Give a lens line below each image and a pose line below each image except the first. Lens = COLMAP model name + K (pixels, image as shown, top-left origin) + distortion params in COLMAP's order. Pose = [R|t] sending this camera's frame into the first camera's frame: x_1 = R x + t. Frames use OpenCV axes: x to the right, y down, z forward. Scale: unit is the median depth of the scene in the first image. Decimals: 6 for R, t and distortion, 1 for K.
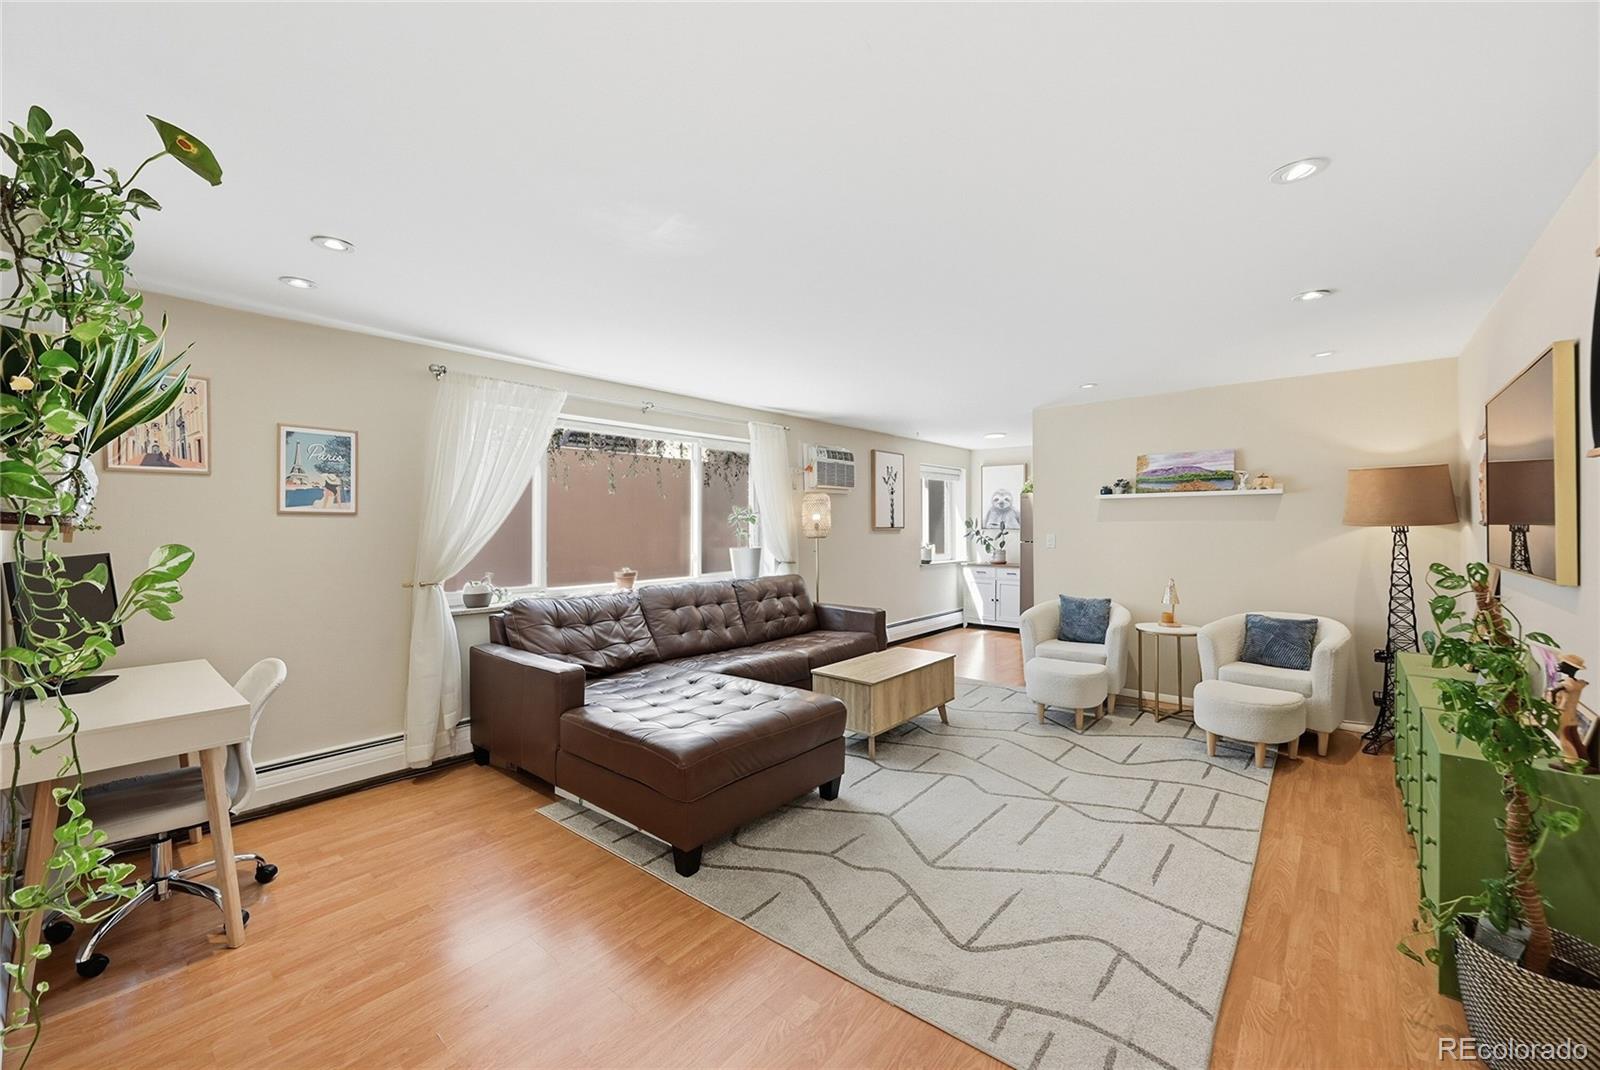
lens RADIAL K [[637.9, 0, 804.9], [0, 637.9, 527.3], [0, 0, 1]] dist [-0.002552, 0.000269]
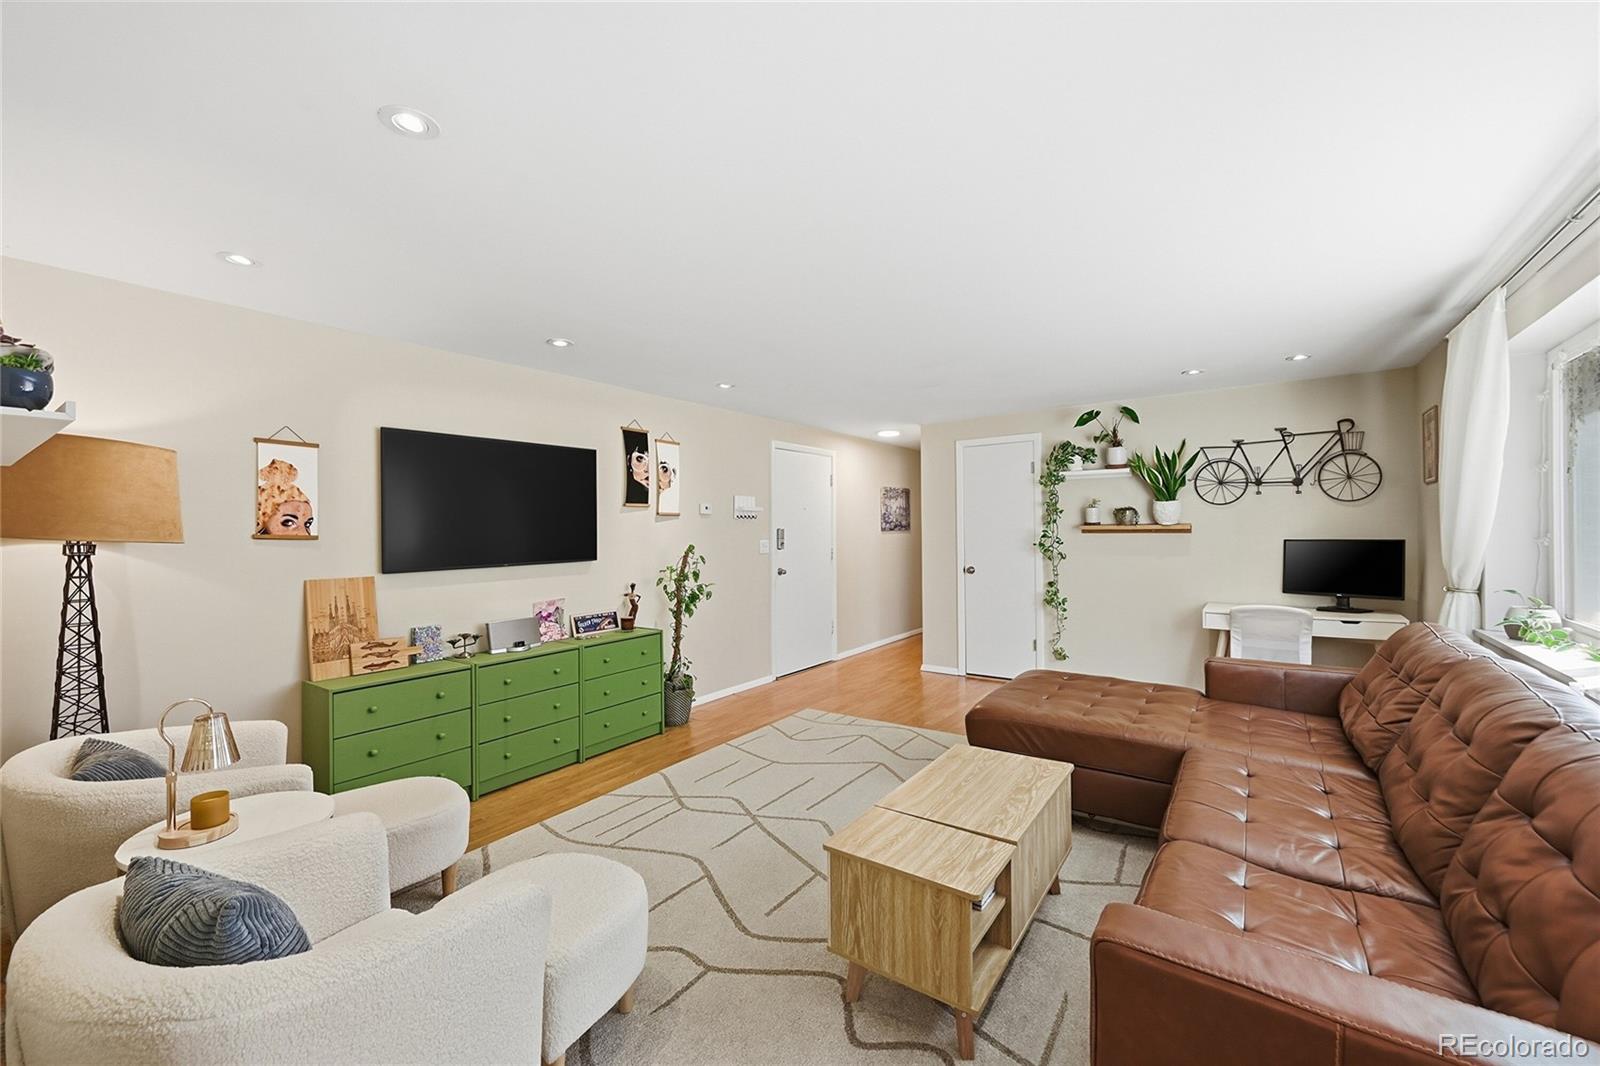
lens RADIAL K [[637.9, 0, 804.9], [0, 637.9, 525.3], [0, 0, 1]] dist [-0.002552, 0.000269]
pose [[-0.996518, 0.010957, -0.082654, 0.222604], [0.010802, 0.999939, 0.002321, -0.008555], [0.082674, 0.001421, -0.996576, 1.119245]]
